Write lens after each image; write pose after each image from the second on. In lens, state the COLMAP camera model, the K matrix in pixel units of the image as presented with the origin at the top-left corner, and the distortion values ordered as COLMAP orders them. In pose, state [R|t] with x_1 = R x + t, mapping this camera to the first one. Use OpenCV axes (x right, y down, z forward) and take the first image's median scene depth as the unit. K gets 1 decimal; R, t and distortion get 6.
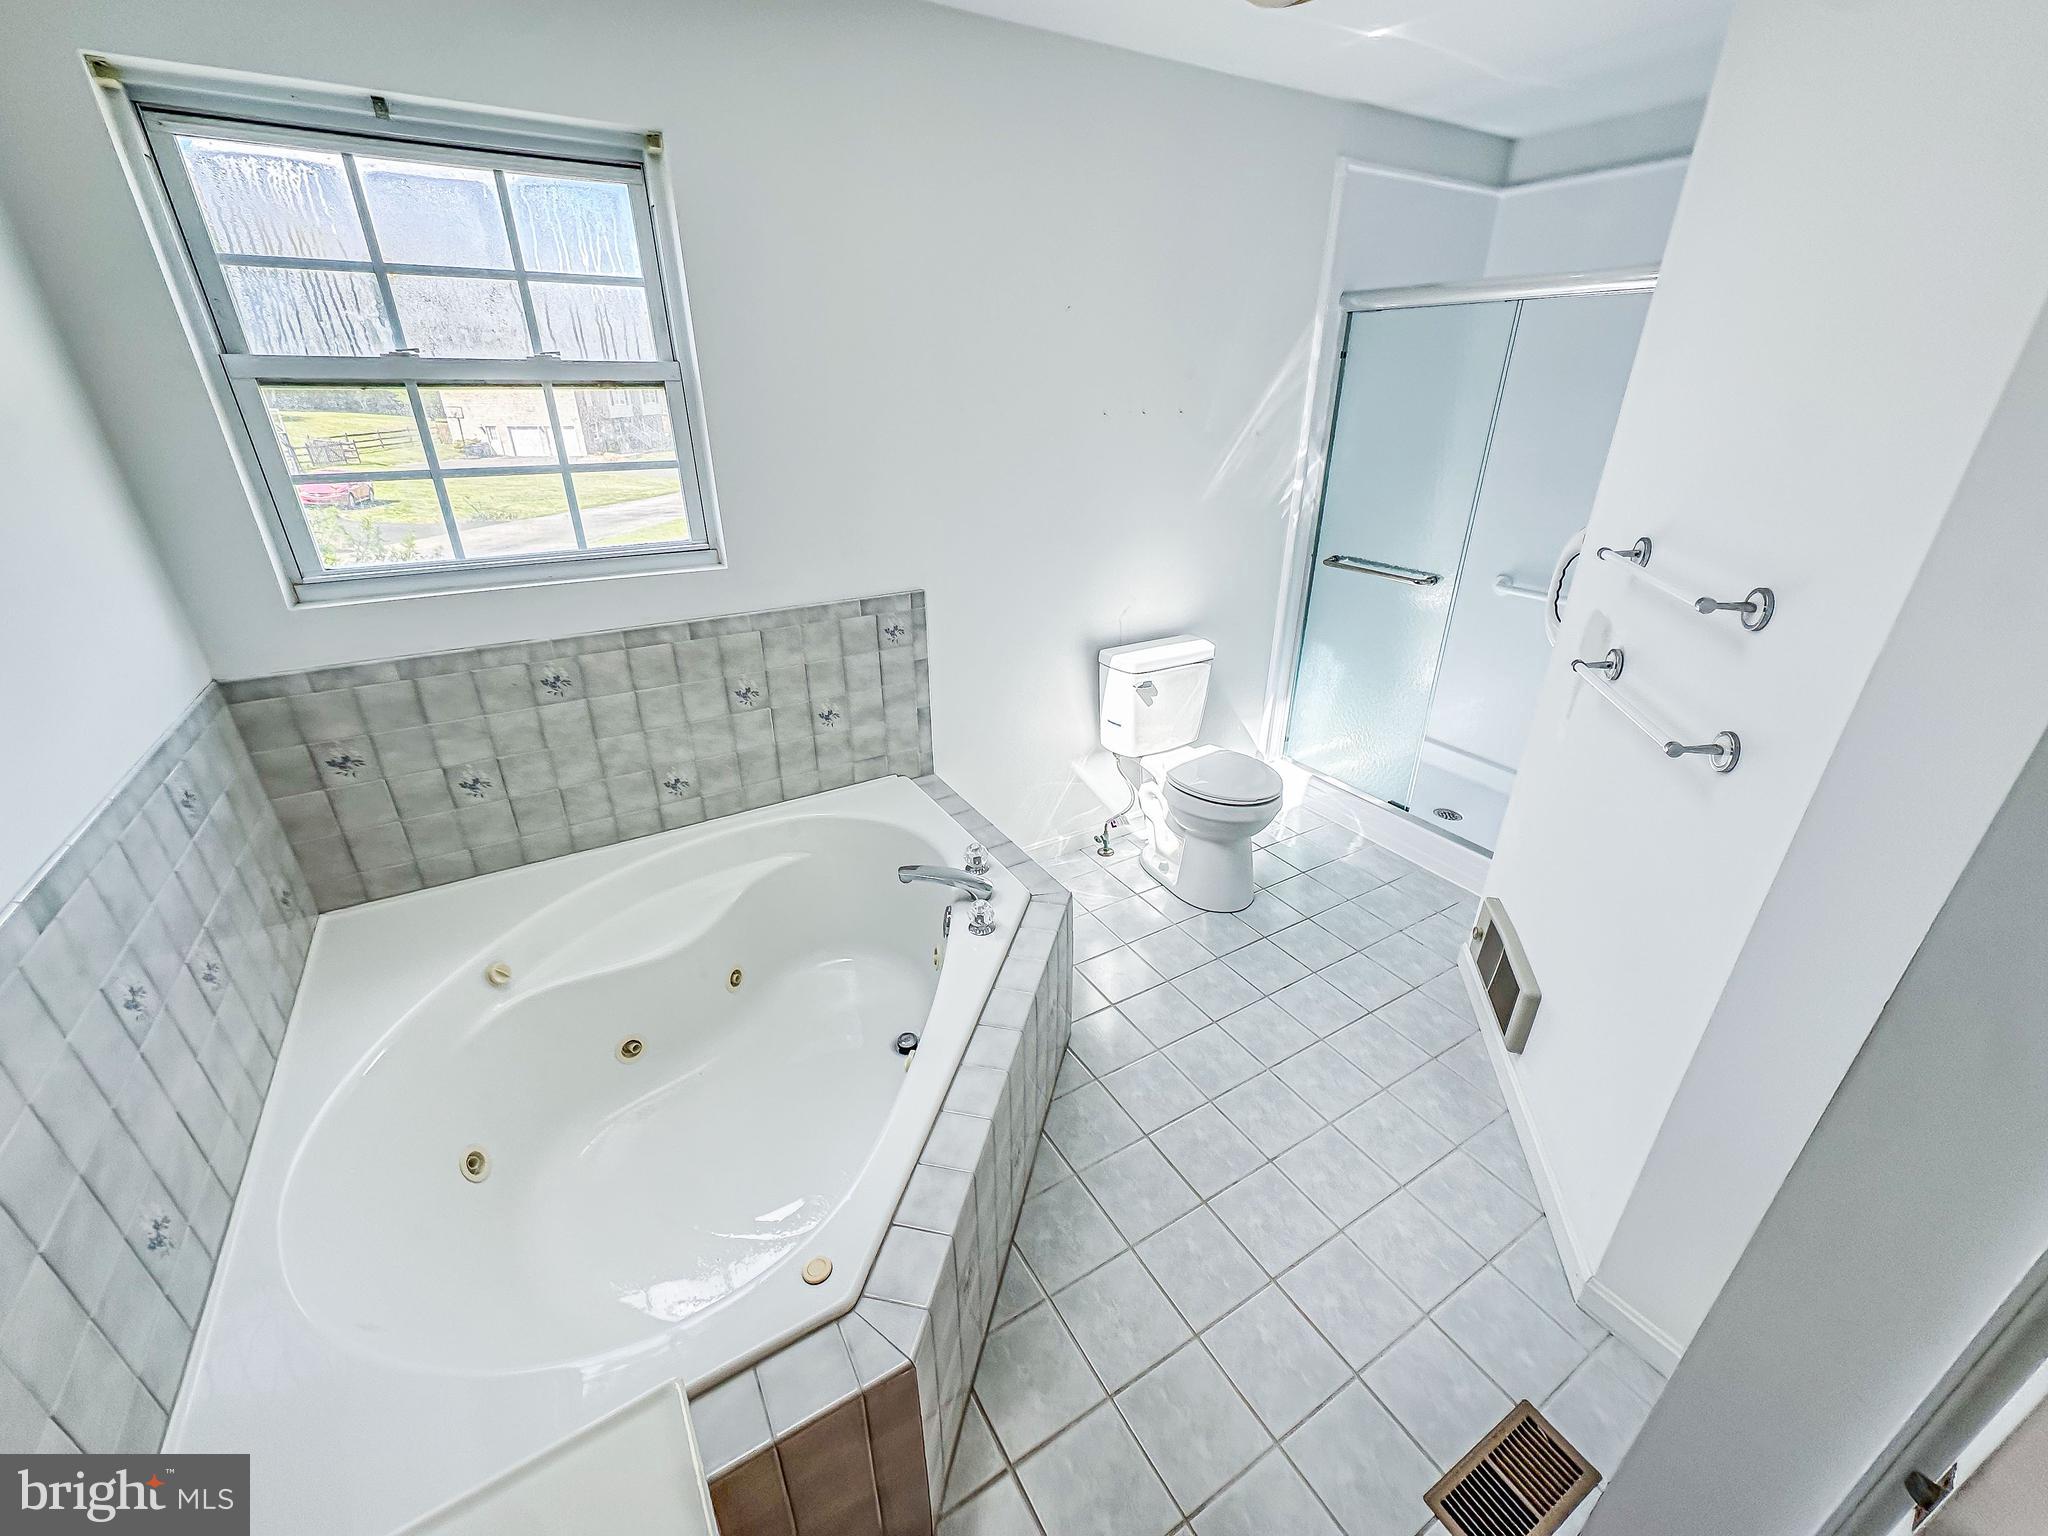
lens RADIAL K [[805.5, 0, 1013.4], [0, 805.5, 767.8], [0, 0, 1]] dist [-0.002260, -0.000027]
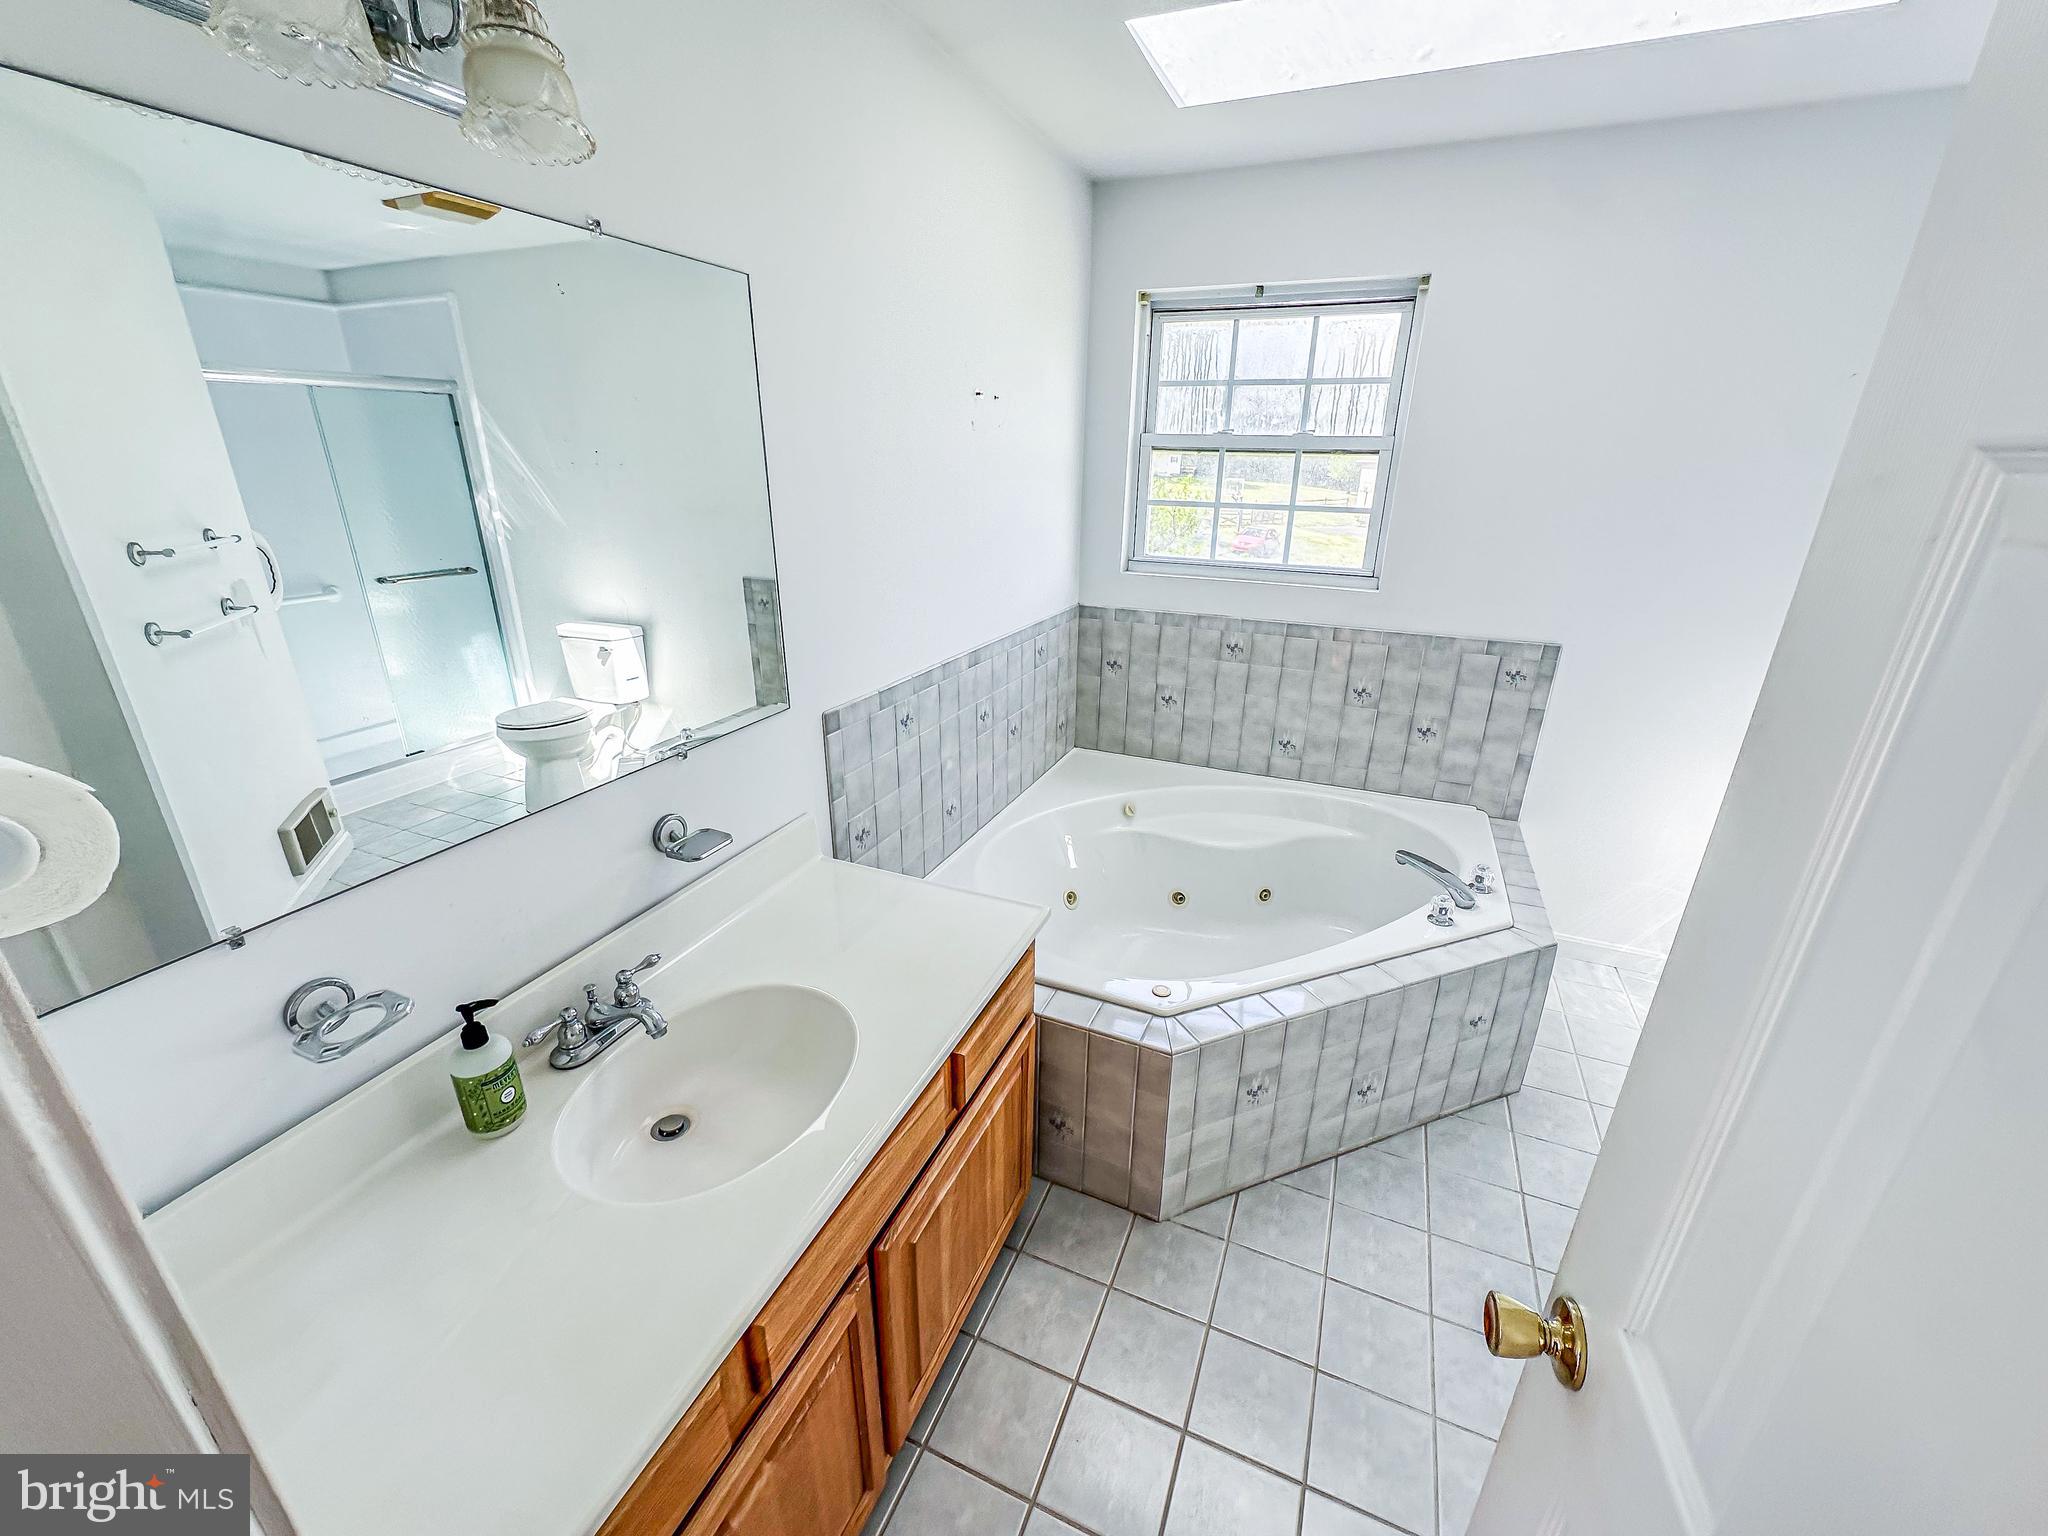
lens RADIAL K [[796.7, 0, 1042.1], [0, 796.7, 760.9], [0, 0, 1]] dist [-0.002472, 0.000167]
pose [[0.597425, 0.293242, -0.746386, 0.353072], [-0.358010, 0.930372, 0.078968, 0.093291], [0.717574, 0.220036, 0.660812, -0.158755]]
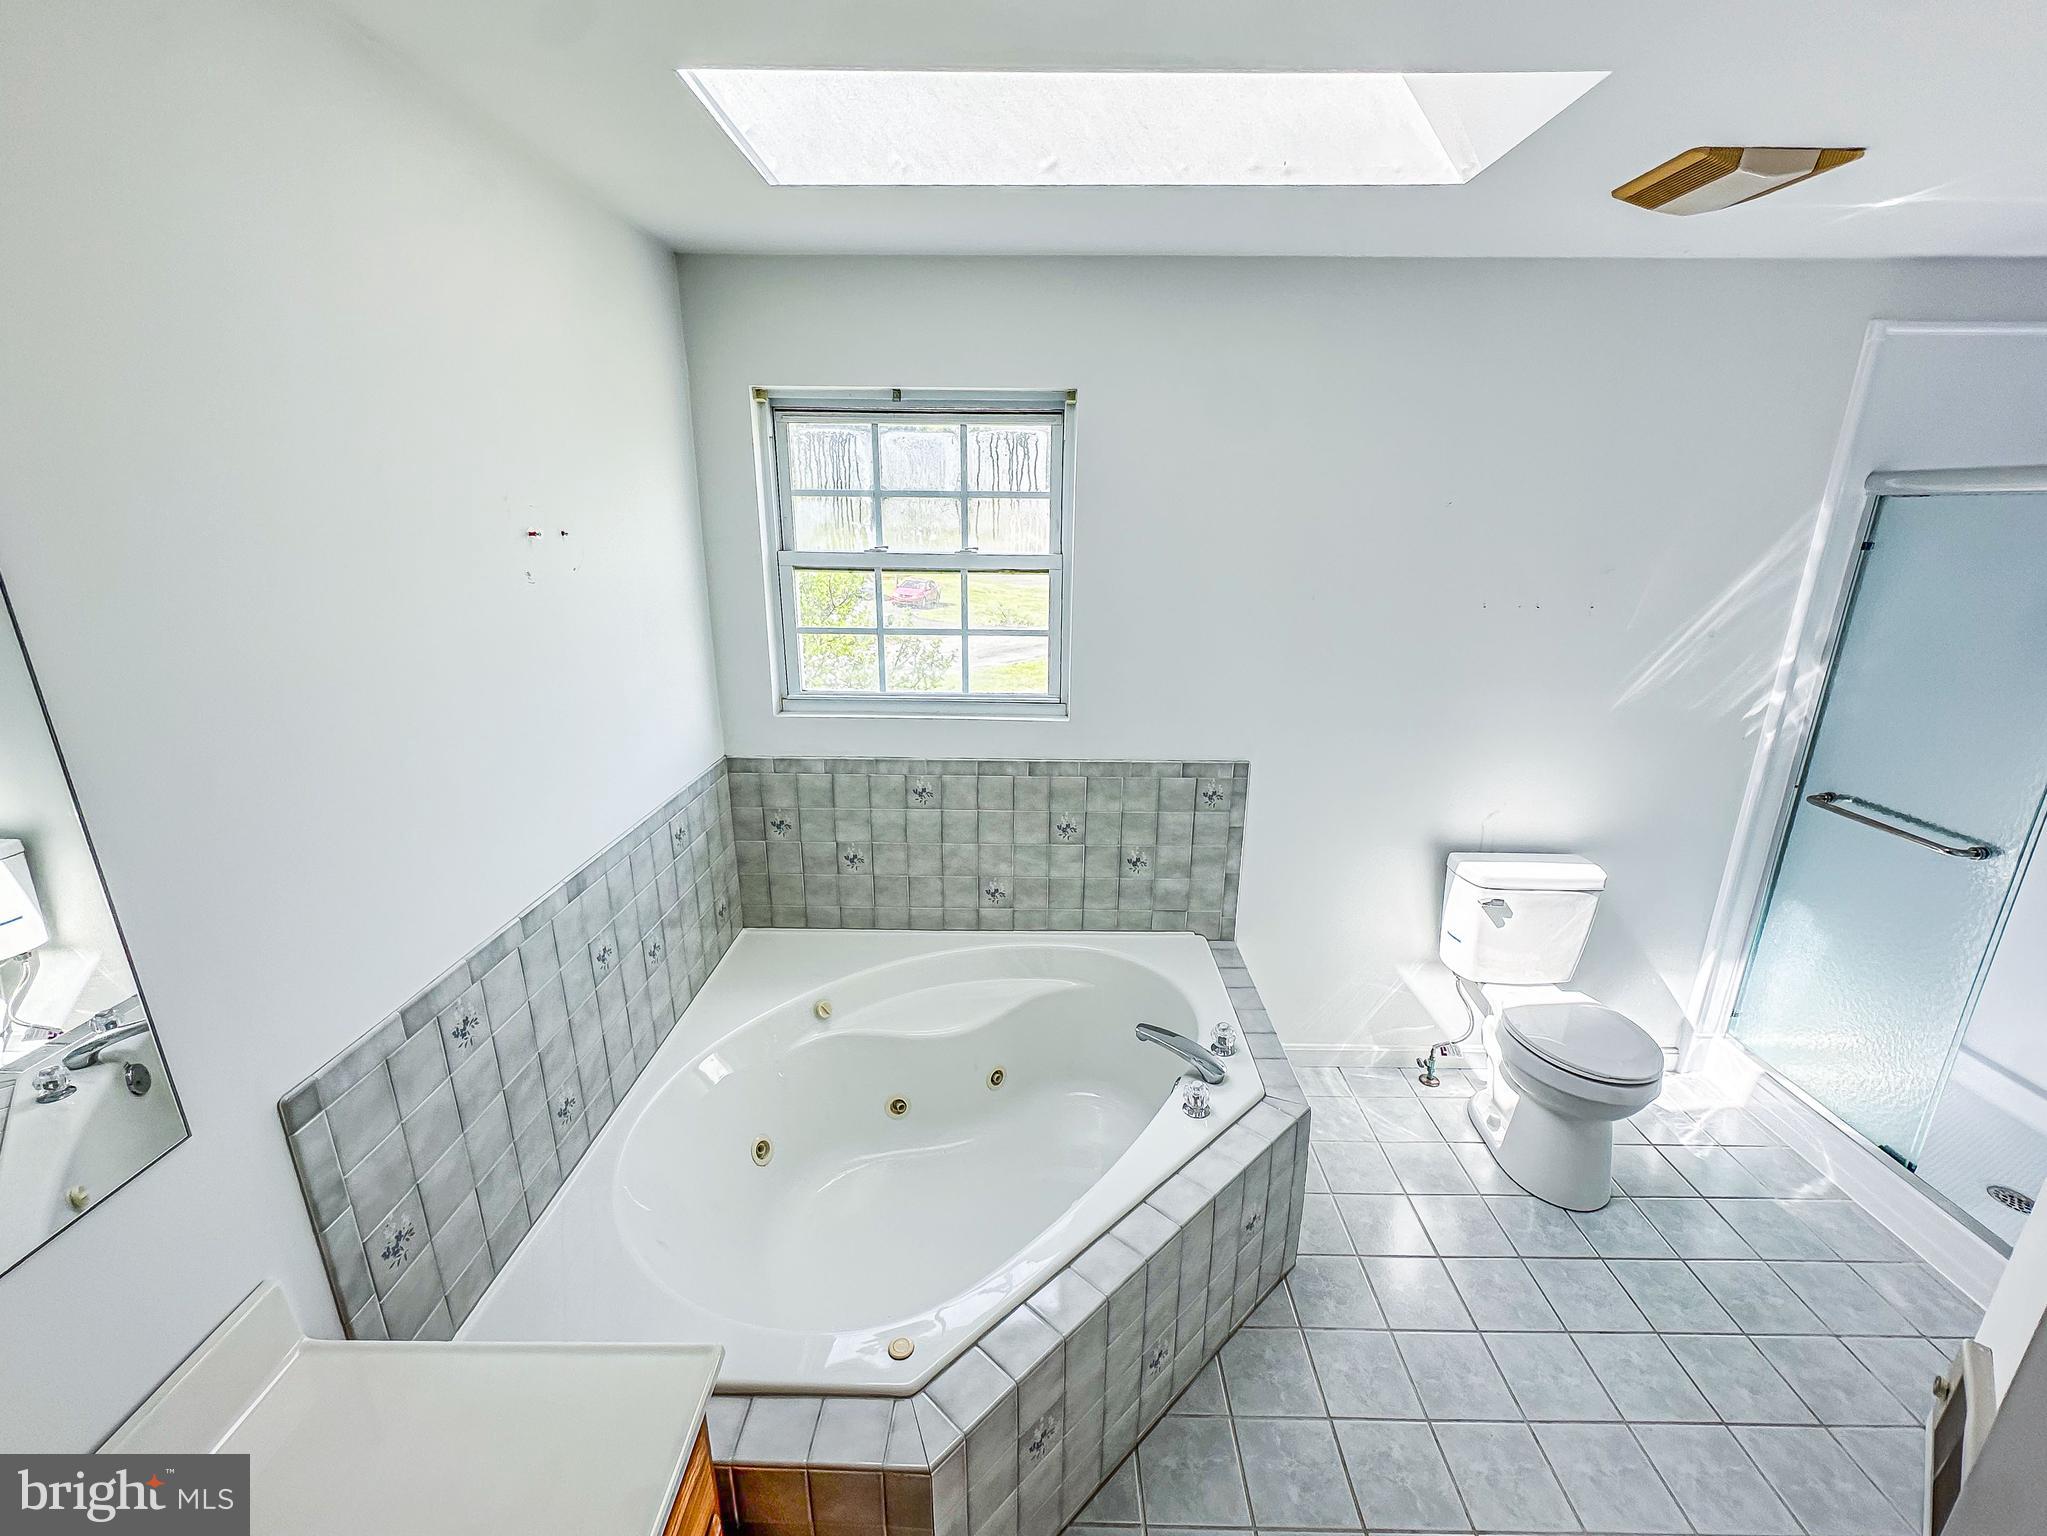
lens RADIAL K [[831.6, 0, 1023.9], [0, 831.6, 771.3], [0, 0, 1]] dist [-0.003859, 0.000071]
pose [[0.853366, 0.157215, -0.497041, 0.200464], [-0.228922, 0.969608, -0.086346, -0.060891], [0.468360, 0.187469, 0.863420, -0.051744]]
